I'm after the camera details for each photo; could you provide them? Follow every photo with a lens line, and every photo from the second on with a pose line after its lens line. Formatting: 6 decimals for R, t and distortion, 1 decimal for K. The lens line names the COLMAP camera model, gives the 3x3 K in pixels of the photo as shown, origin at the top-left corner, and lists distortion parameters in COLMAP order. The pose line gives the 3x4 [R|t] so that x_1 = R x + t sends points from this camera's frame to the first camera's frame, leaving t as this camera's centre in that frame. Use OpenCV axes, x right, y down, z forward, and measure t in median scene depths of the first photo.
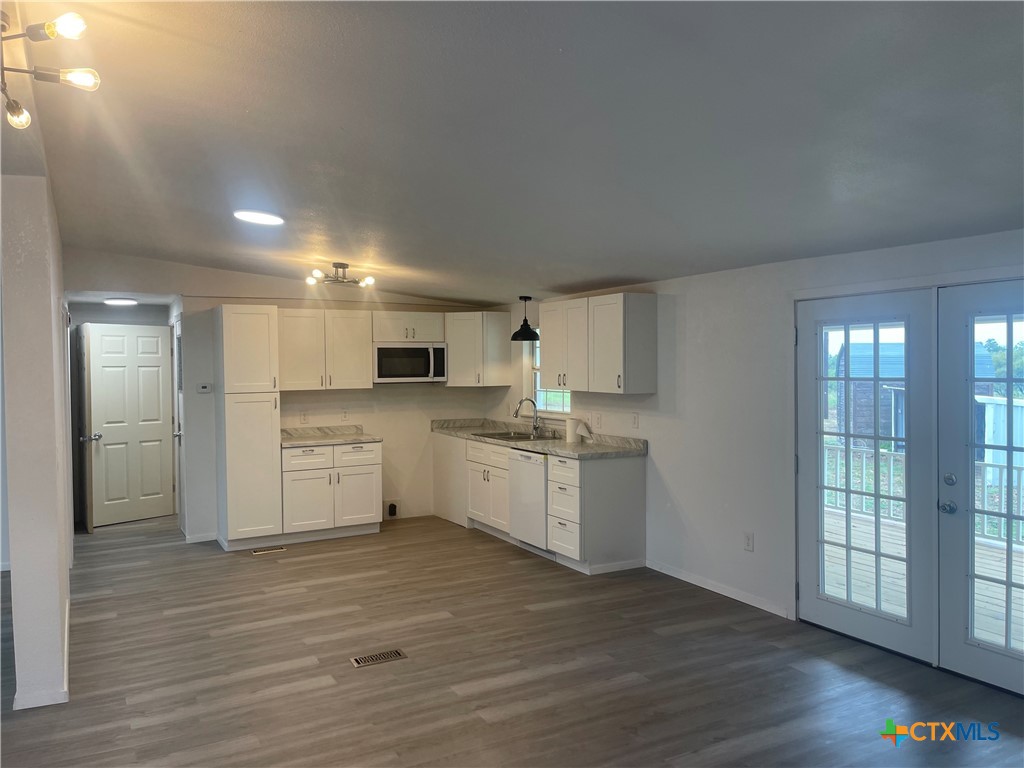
lens RADIAL K [[781.6, 0, 512.0], [0, 781.6, 384.0], [0, 0, 1]] dist [0.114868, -0.143539]
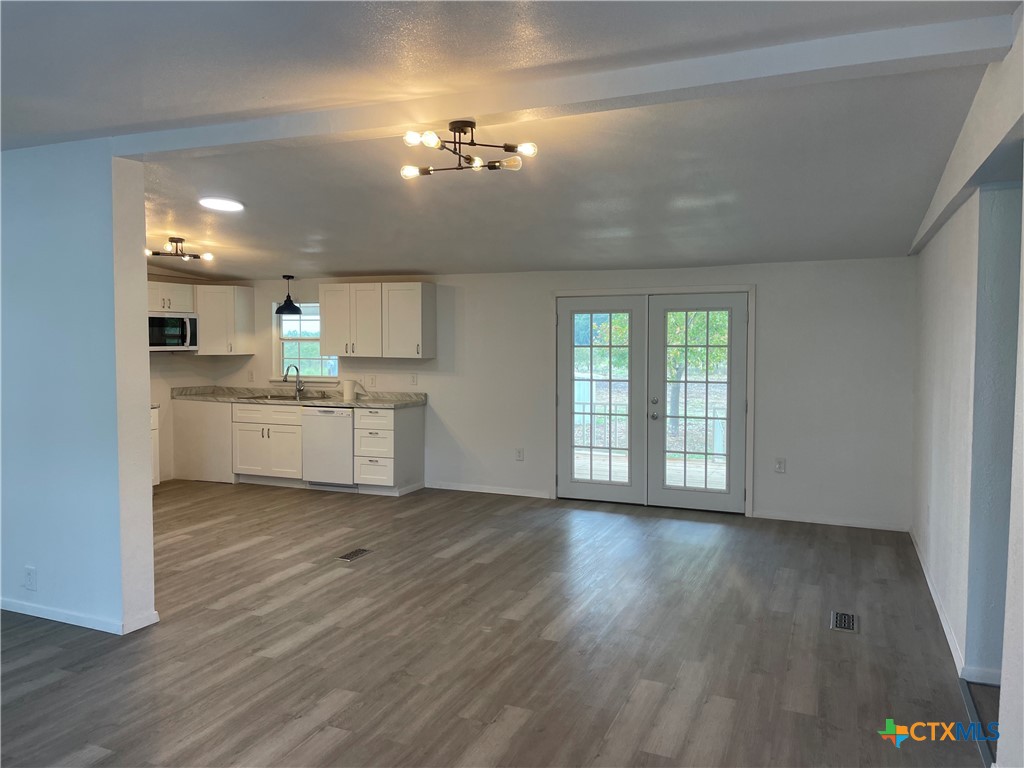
lens RADIAL K [[781.6, 0, 512.0], [0, 781.6, 384.0], [0, 0, 1]] dist [0.114868, -0.143539]
pose [[0.784670, -0.025751, 0.619378, -0.538881], [0.006816, 0.999435, 0.032916, 0.012799], [-0.619876, -0.021607, 0.784403, -0.135206]]
